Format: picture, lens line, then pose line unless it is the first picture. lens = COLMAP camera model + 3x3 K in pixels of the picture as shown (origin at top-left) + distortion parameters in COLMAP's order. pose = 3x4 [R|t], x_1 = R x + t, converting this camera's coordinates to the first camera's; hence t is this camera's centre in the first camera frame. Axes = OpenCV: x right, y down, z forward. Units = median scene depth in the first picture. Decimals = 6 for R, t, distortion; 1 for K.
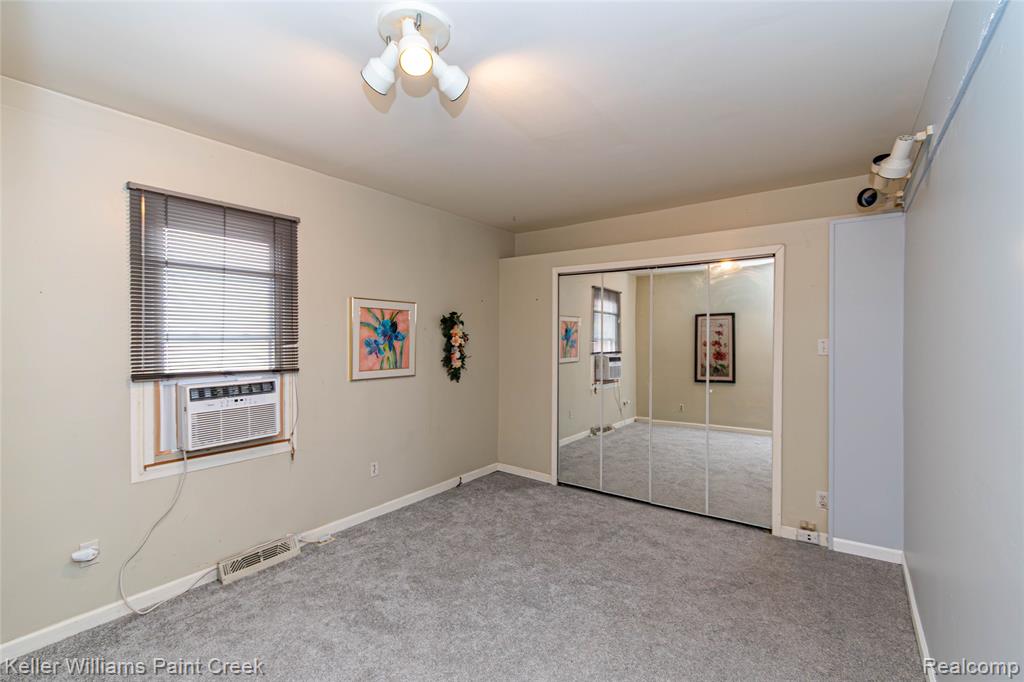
lens RADIAL K [[458.3, 0, 515.0], [0, 458.3, 343.3], [0, 0, 1]] dist [0.000780, -0.000142]
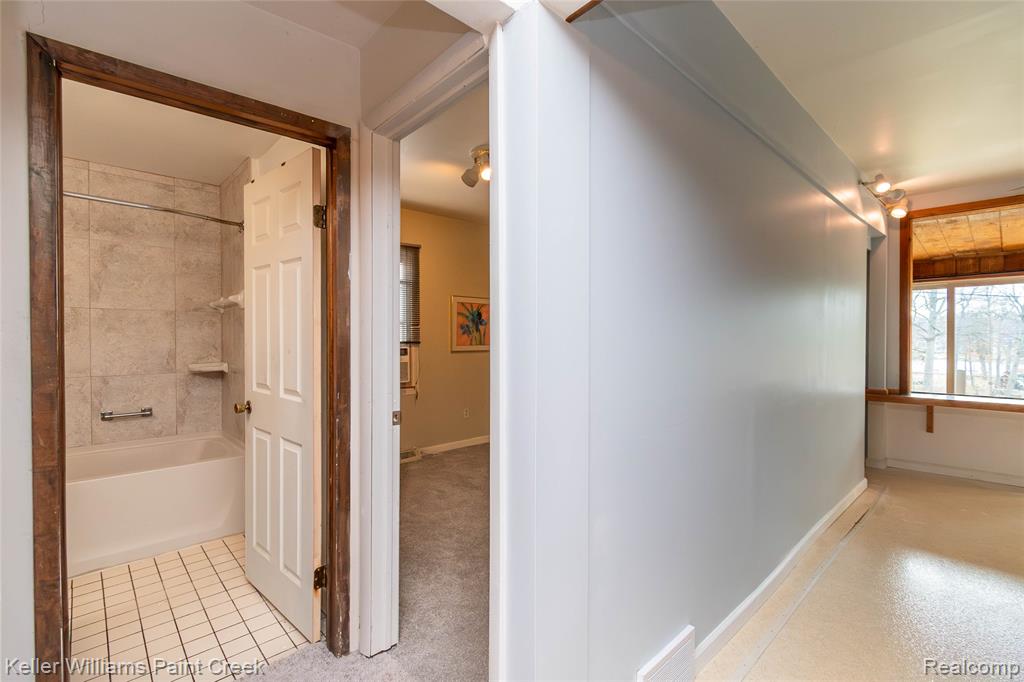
lens RADIAL K [[458.3, 0, 515.0], [0, 458.3, 343.3], [0, 0, 1]] dist [0.000780, -0.000142]
pose [[0.982876, -0.001343, -0.184263, 0.117597], [0.001752, 0.999996, 0.002057, 0.050684], [0.184259, -0.002345, 0.982875, -0.417462]]
